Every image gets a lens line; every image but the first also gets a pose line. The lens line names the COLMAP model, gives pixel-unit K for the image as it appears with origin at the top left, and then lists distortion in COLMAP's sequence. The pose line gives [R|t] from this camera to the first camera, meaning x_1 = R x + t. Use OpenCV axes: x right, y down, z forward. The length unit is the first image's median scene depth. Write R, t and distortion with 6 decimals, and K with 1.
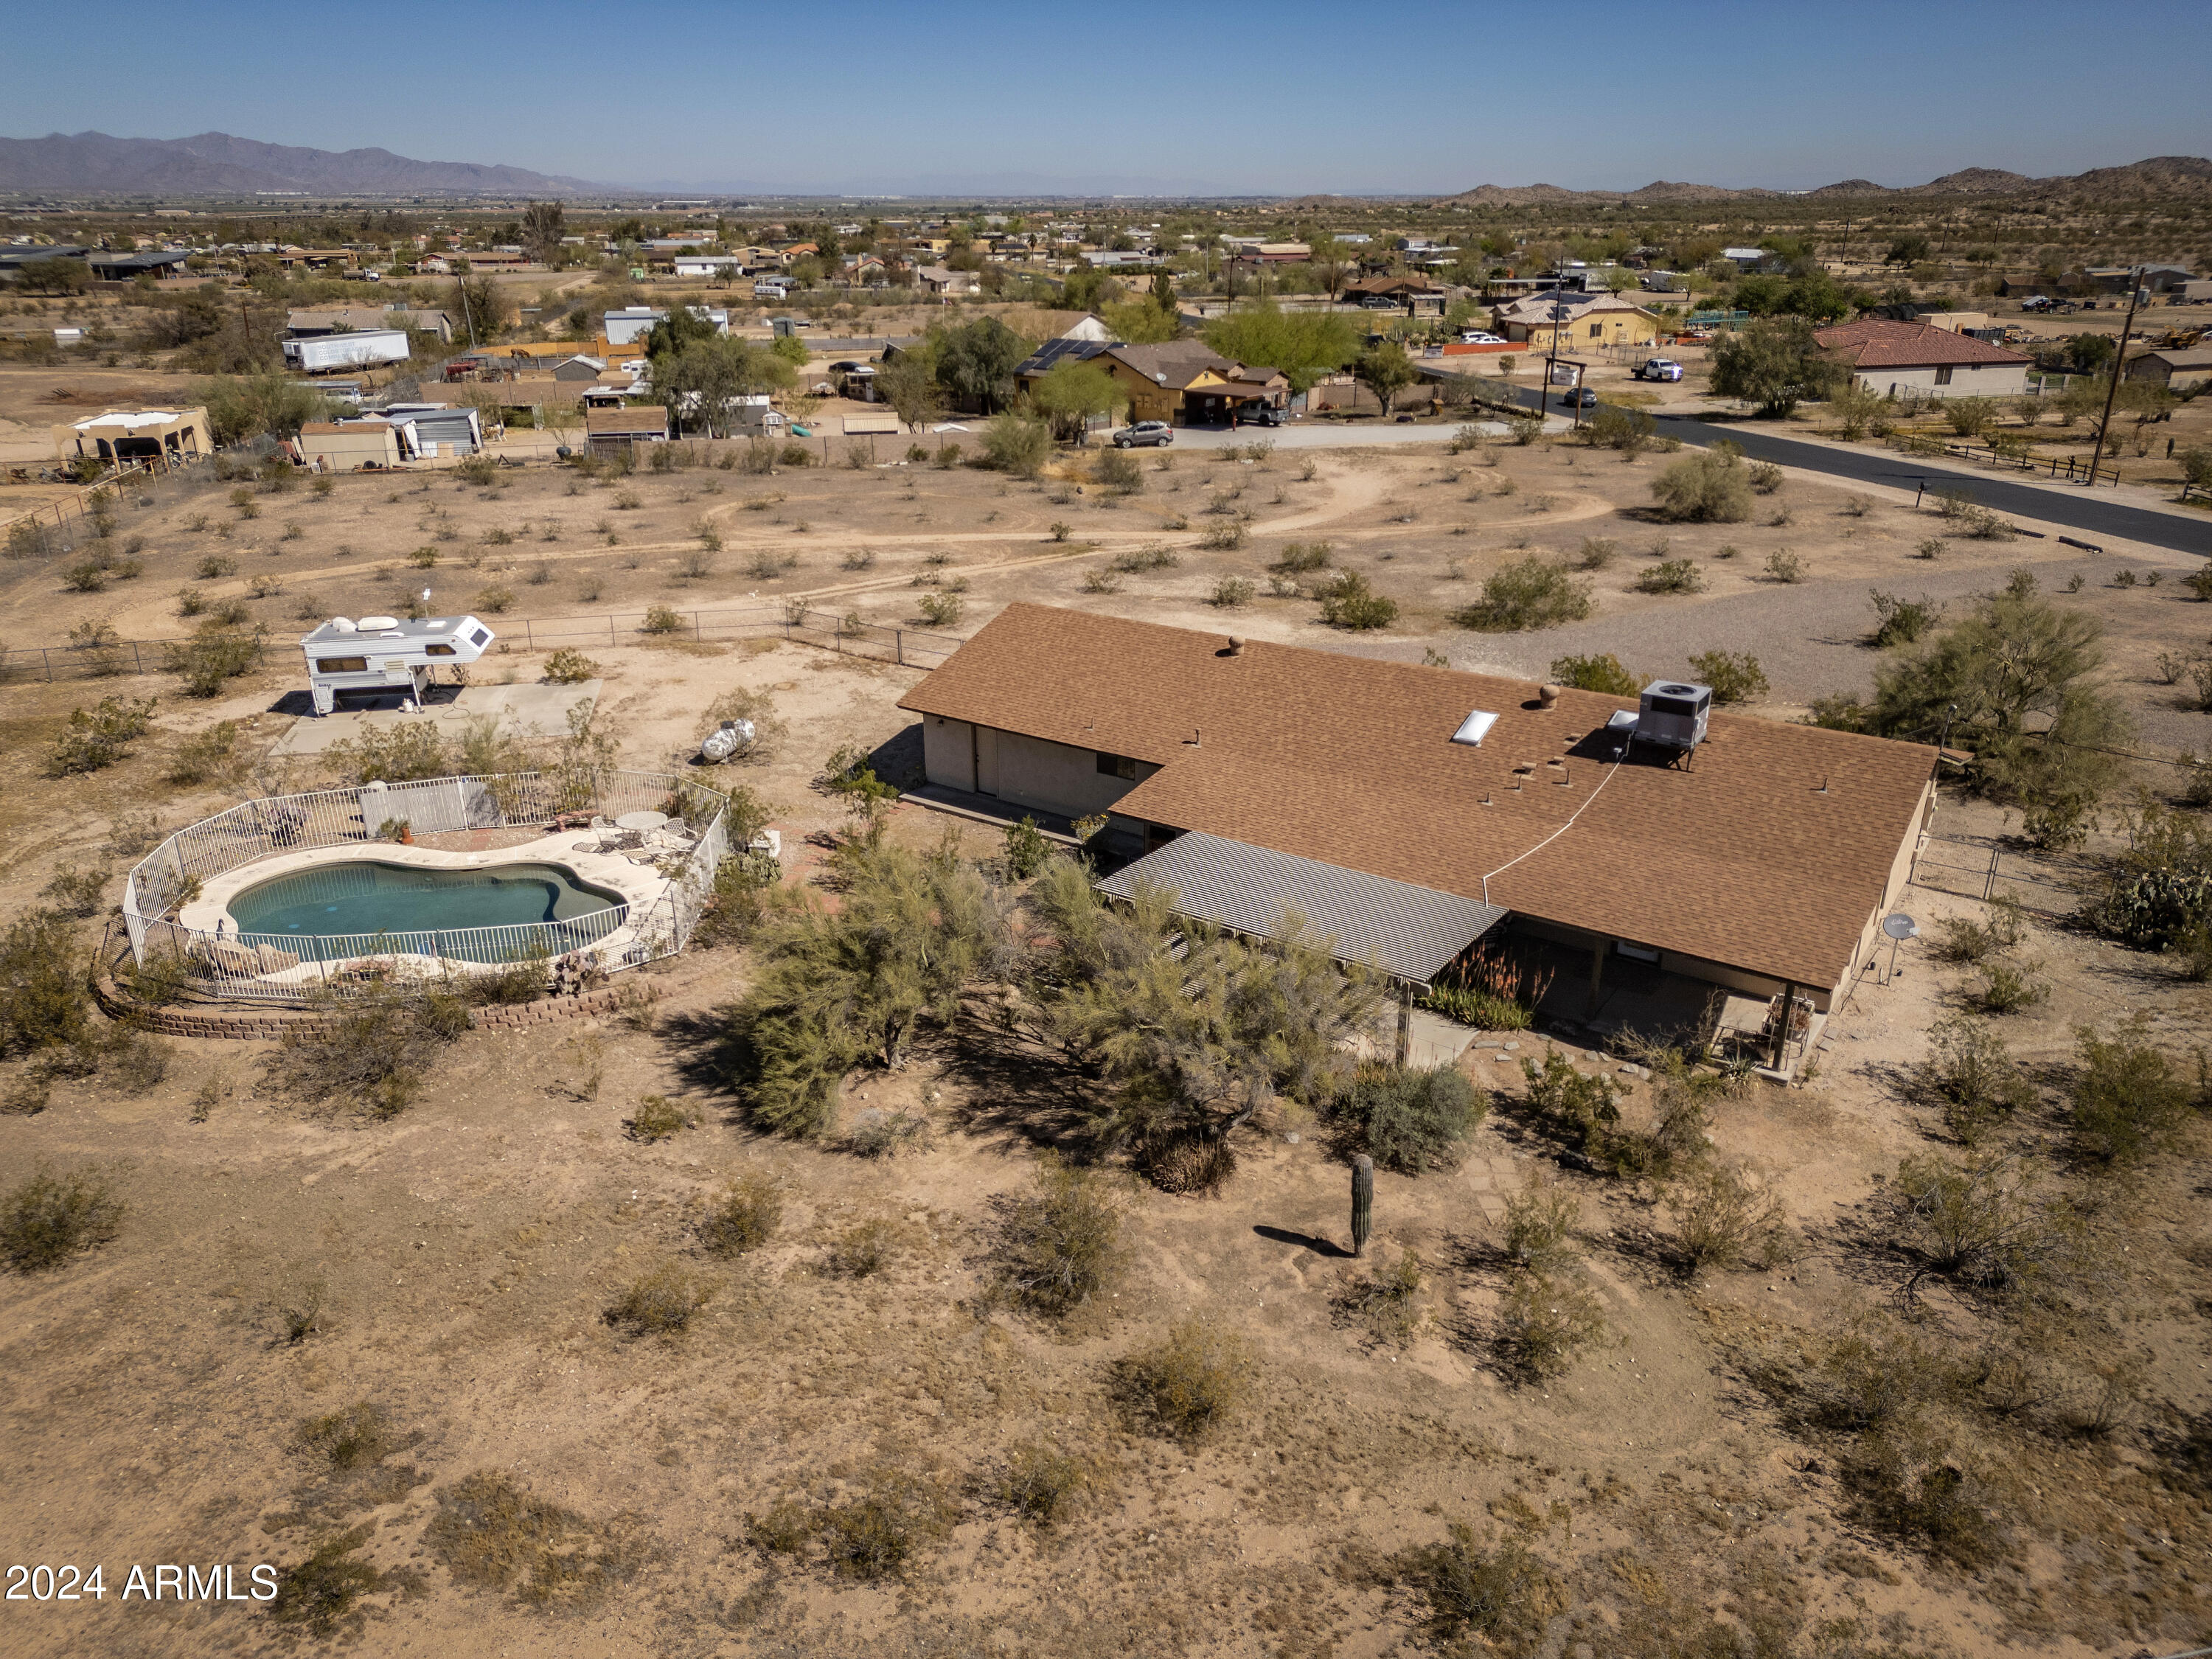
lens RADIAL K [[1562.1, 0, 1100.0], [0, 1562.1, 772.1], [0, 0, 1]] dist [0.076504, -0.063147]
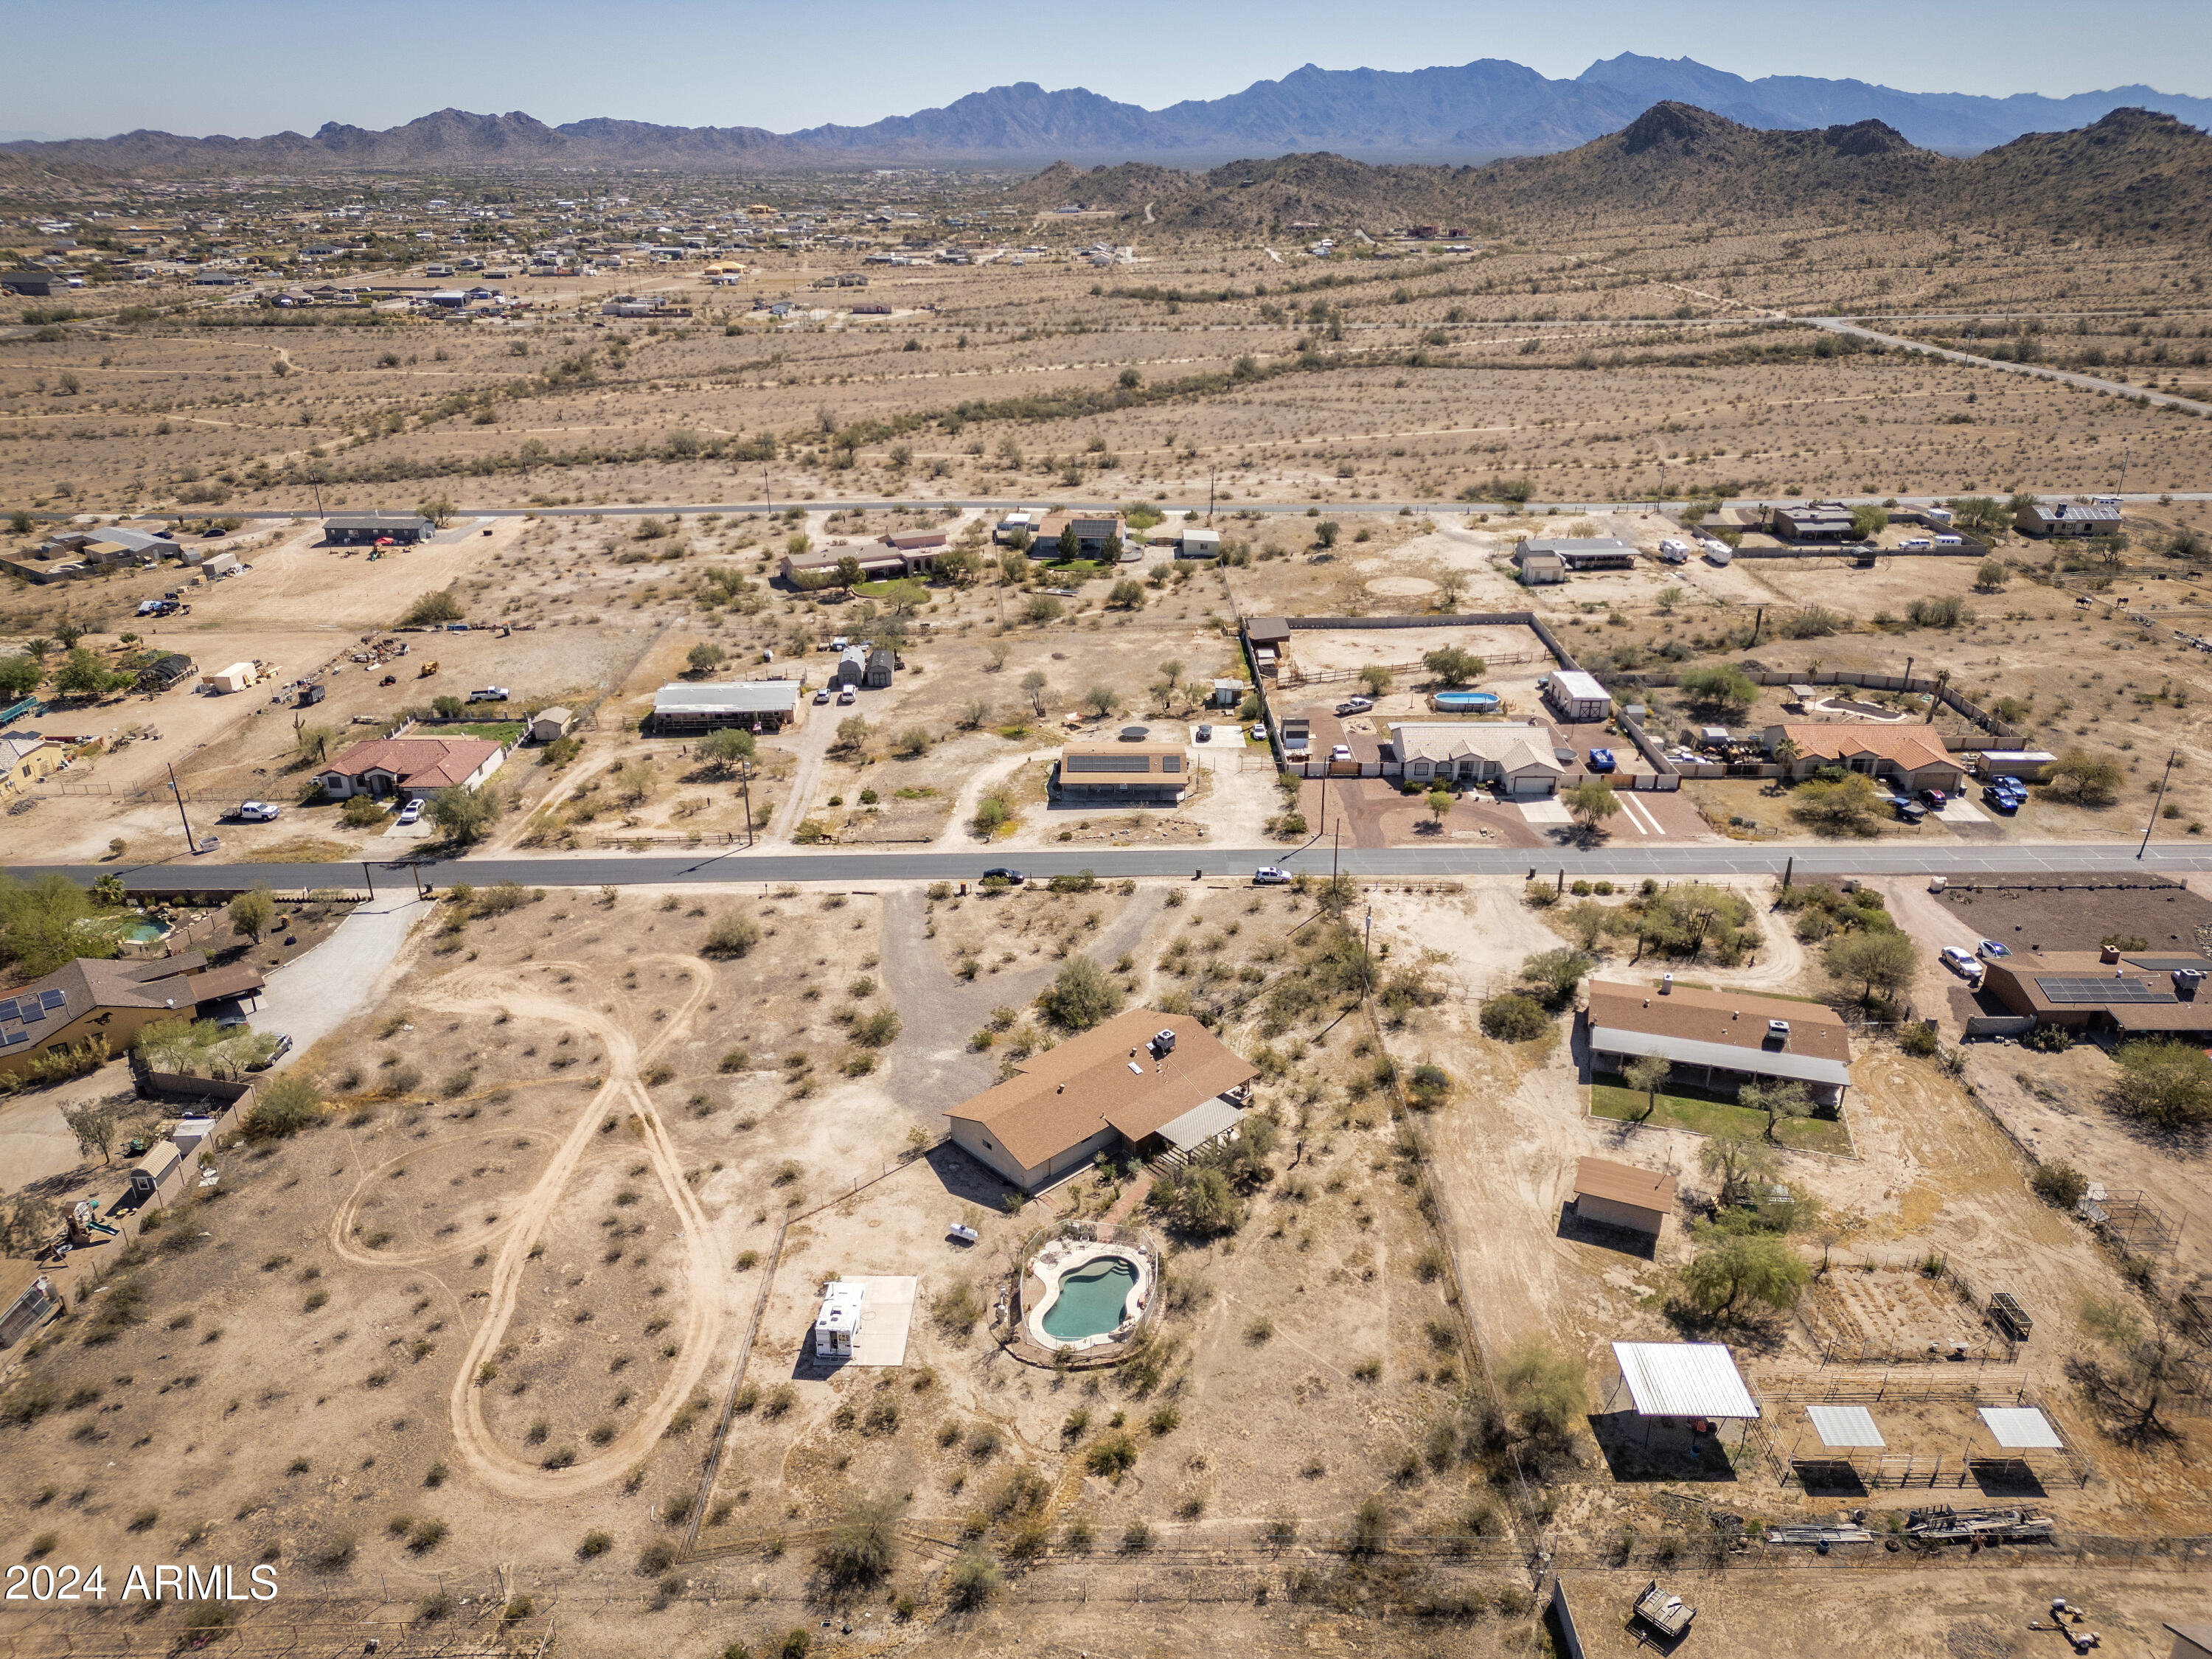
lens RADIAL K [[1562.1, 0, 1083.2], [0, 1562.1, 823.0], [0, 0, 1]] dist [0.076504, -0.063147]
pose [[0.210460, -0.375137, 0.902762, -2.545917], [0.339382, 0.894049, 0.292396, -1.464426], [-0.916802, 0.244843, 0.315476, -0.150840]]
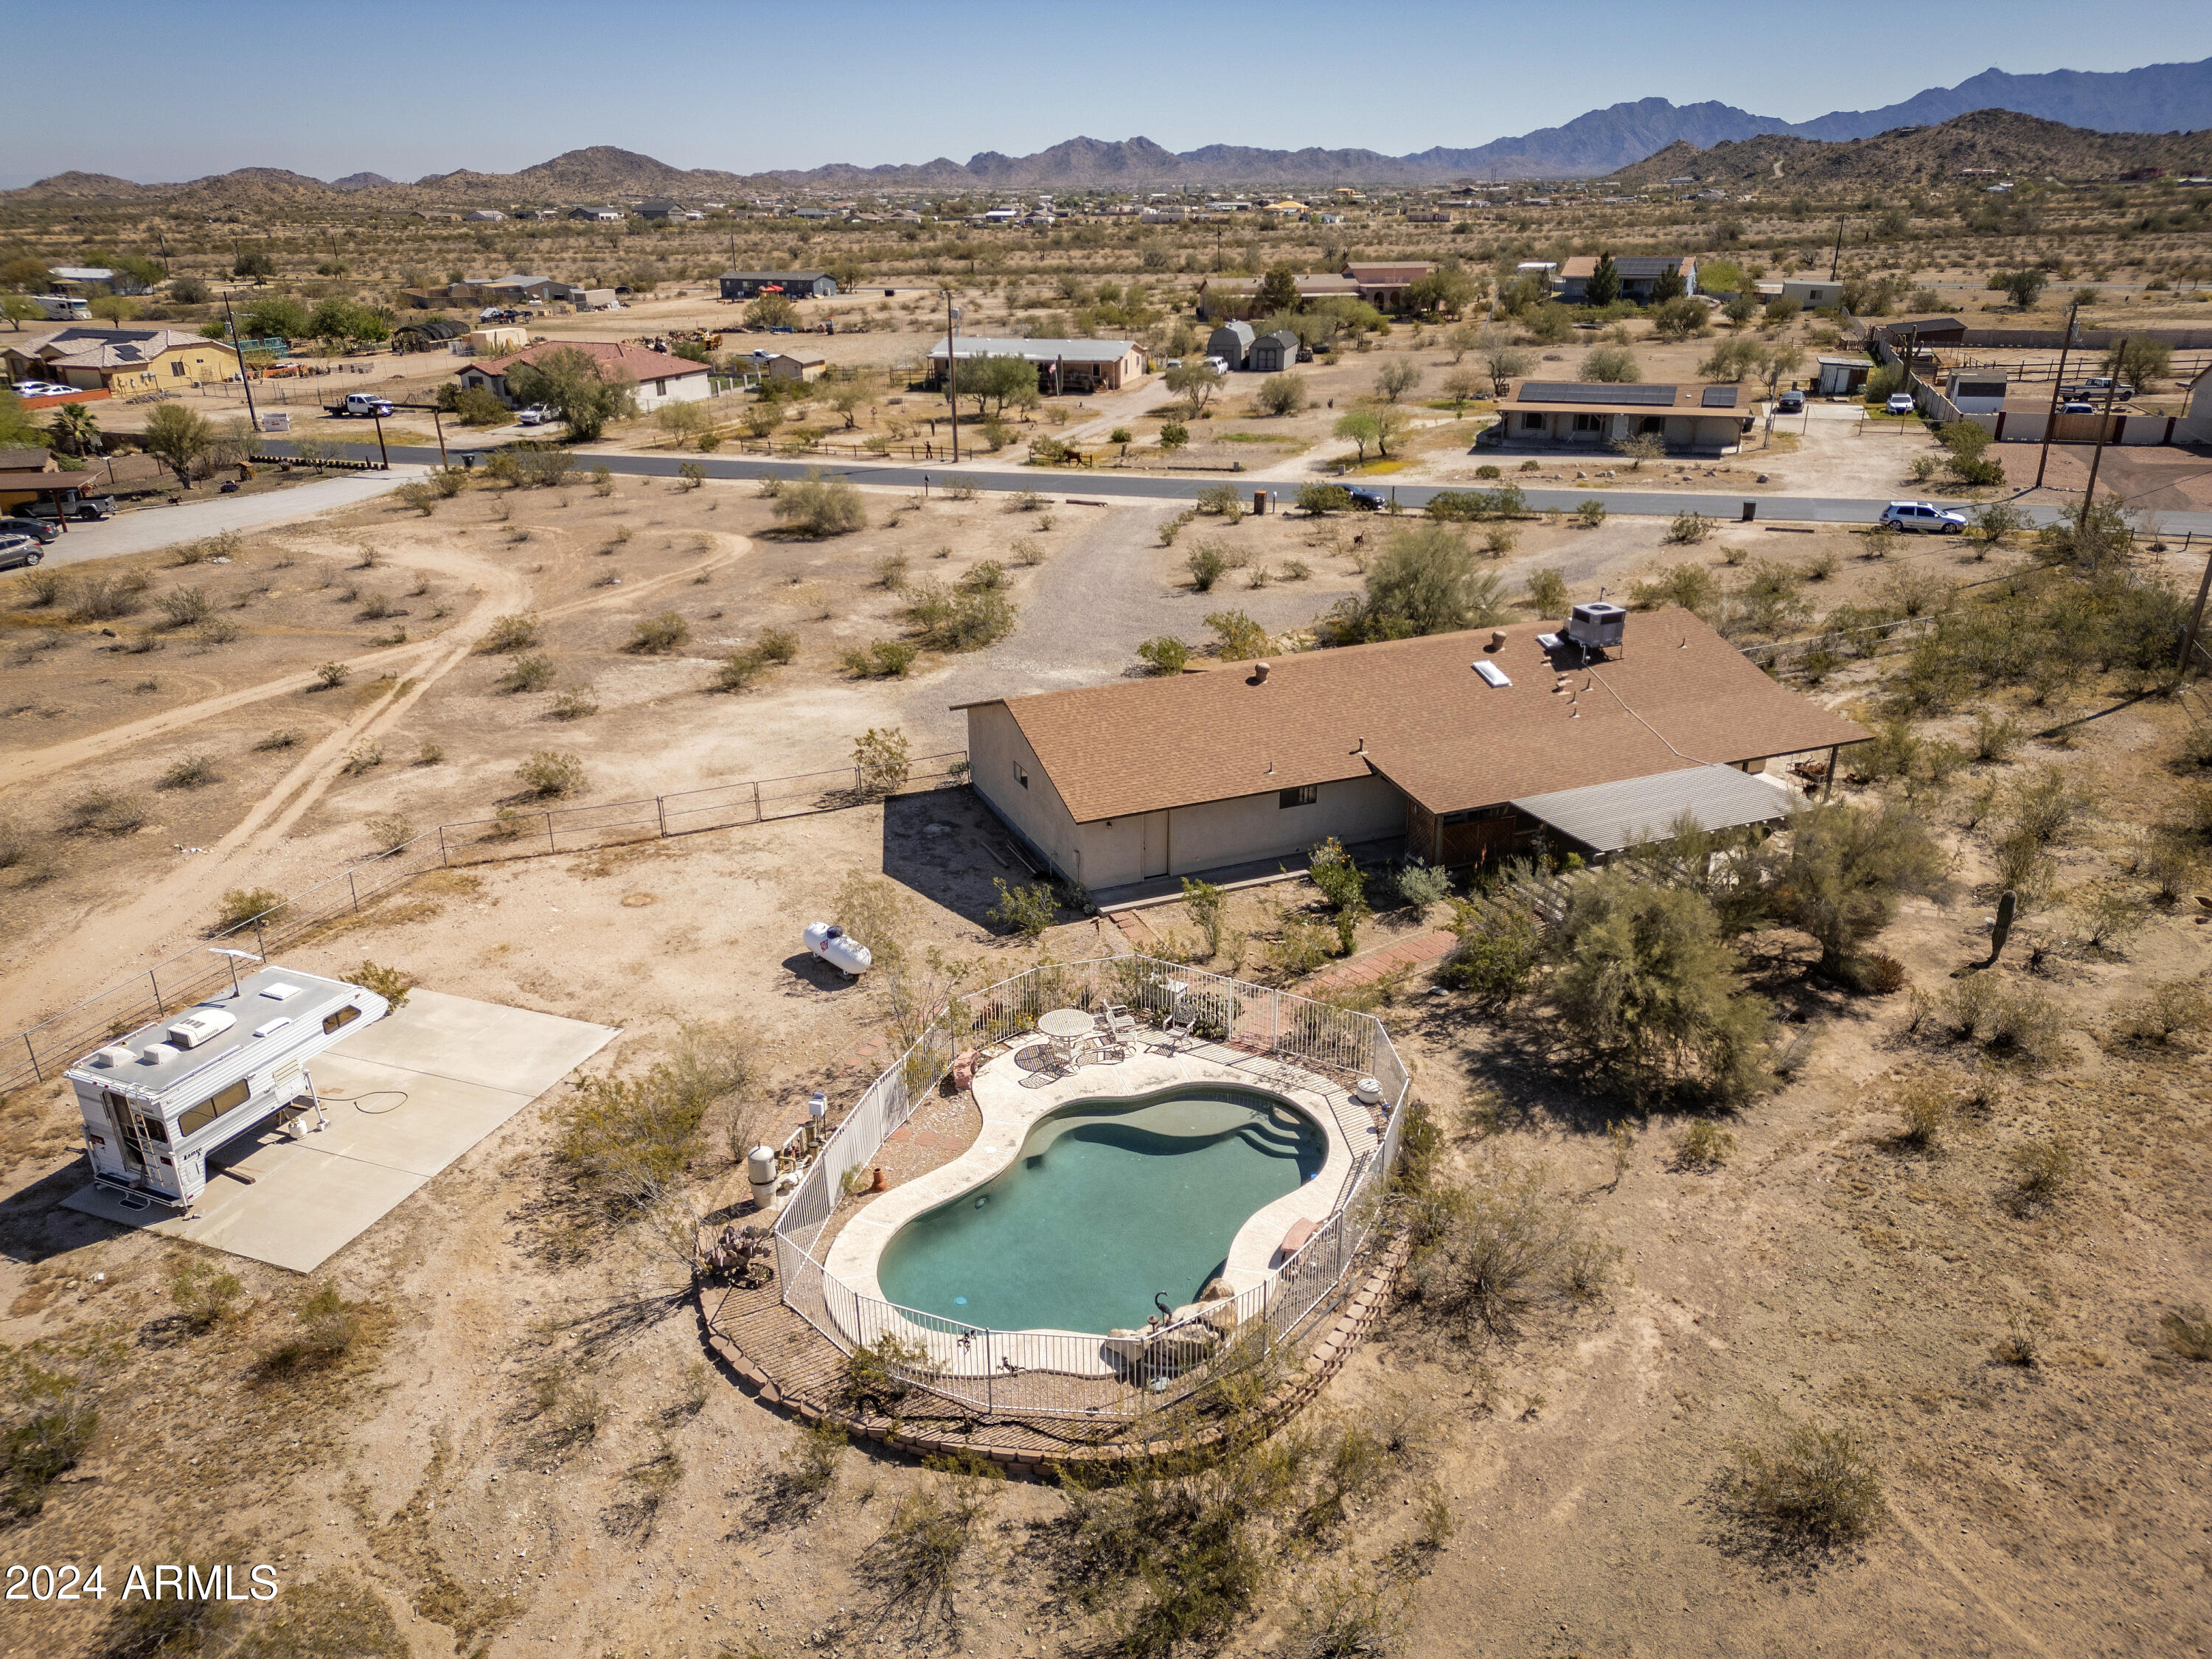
lens RADIAL K [[1562.1, 0, 1090.1], [0, 1562.1, 820.0], [0, 0, 1]] dist [0.076504, -0.063147]
pose [[0.529472, -0.311429, 0.789095, -0.905159], [0.293408, 0.939998, 0.174112, -0.214499], [-0.795971, 0.139339, 0.589079, 0.460925]]
